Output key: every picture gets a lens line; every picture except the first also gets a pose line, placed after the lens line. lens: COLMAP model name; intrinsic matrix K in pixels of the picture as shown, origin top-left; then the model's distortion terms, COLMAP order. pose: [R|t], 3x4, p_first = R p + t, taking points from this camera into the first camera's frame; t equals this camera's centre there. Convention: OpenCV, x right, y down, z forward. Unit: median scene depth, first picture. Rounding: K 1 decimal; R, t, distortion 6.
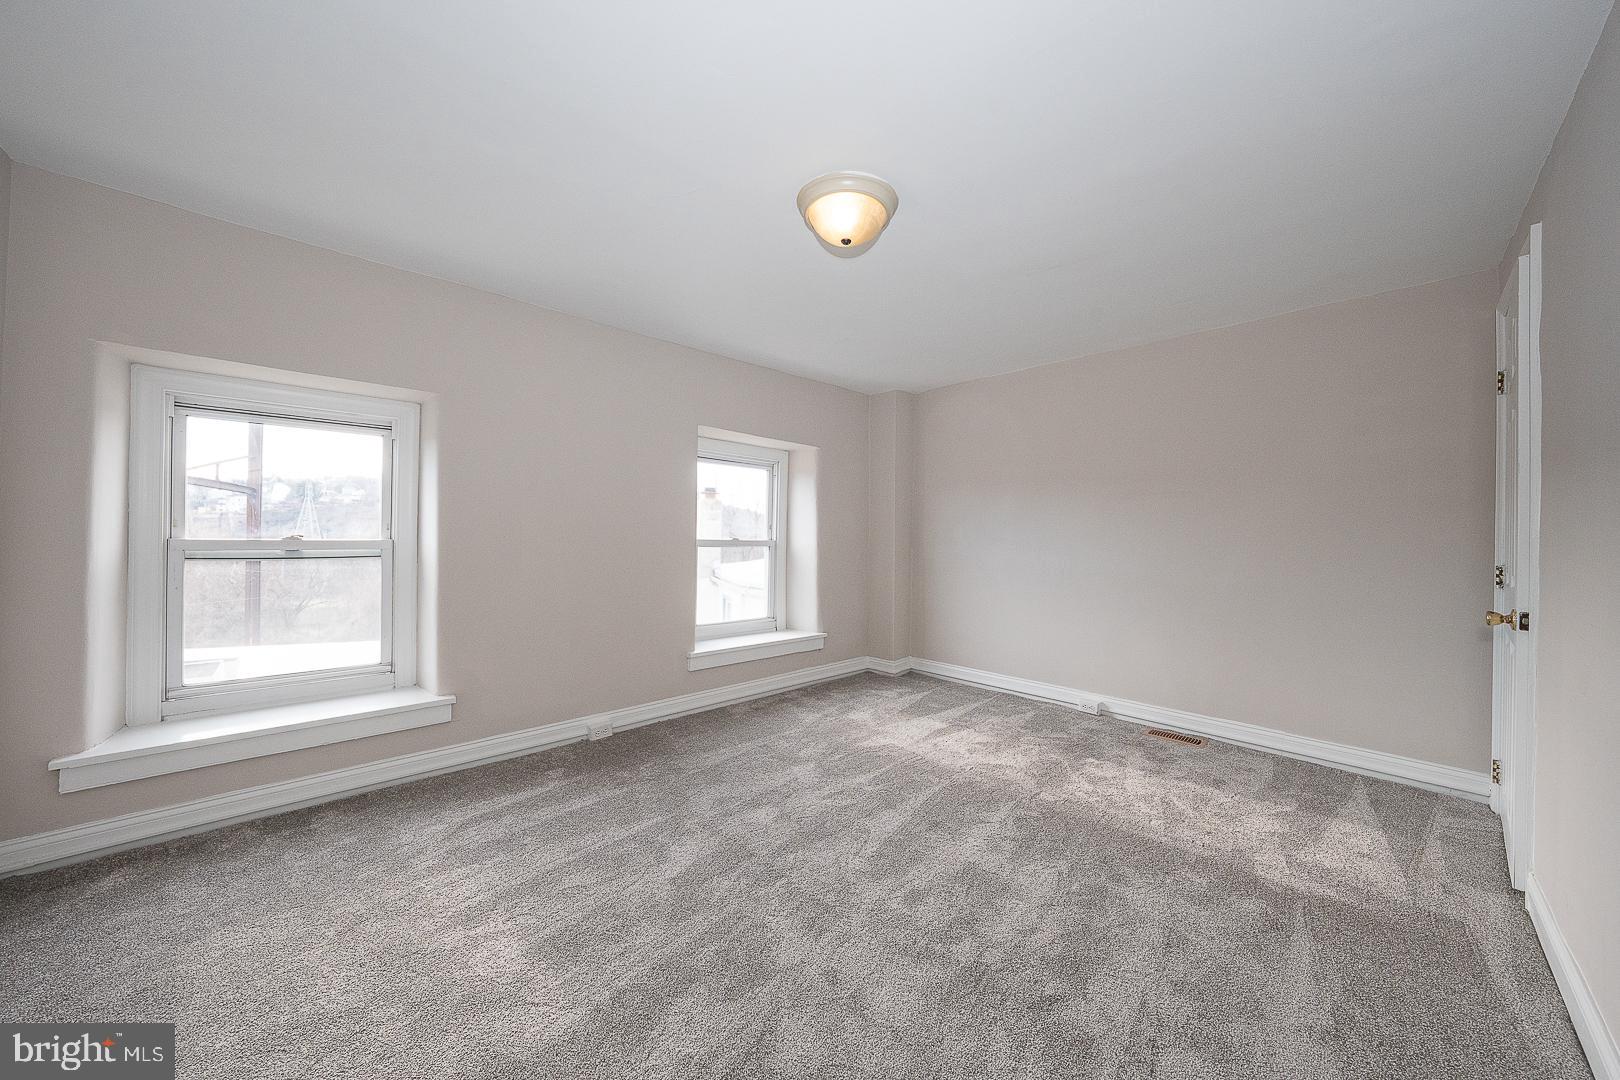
lens RADIAL K [[555.4, 0, 810.6], [0, 555.4, 537.0], [0, 0, 1]] dist [-0.029517, 0.006974]
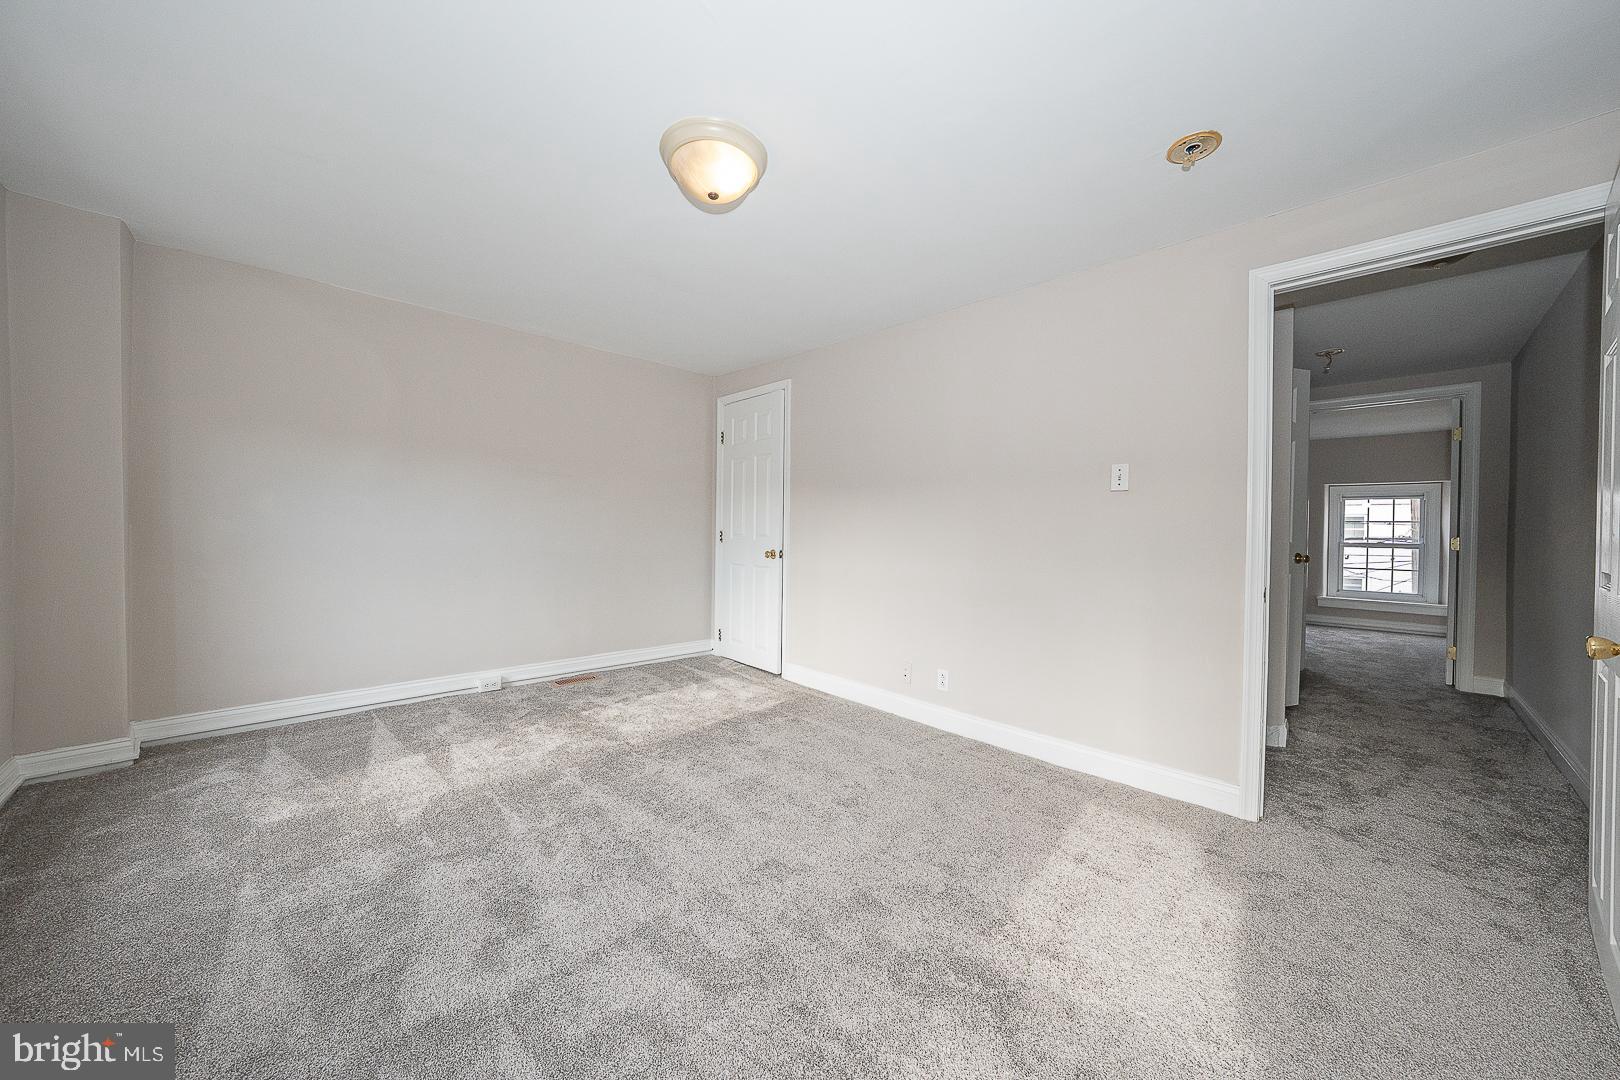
lens RADIAL K [[555.4, 0, 810.6], [0, 555.4, 537.0], [0, 0, 1]] dist [-0.029517, 0.006974]
pose [[-0.026492, -0.025337, 0.999328, -0.609082], [-0.015591, 0.999568, 0.024930, 0.014845], [-0.999527, -0.014920, -0.026875, 0.578227]]
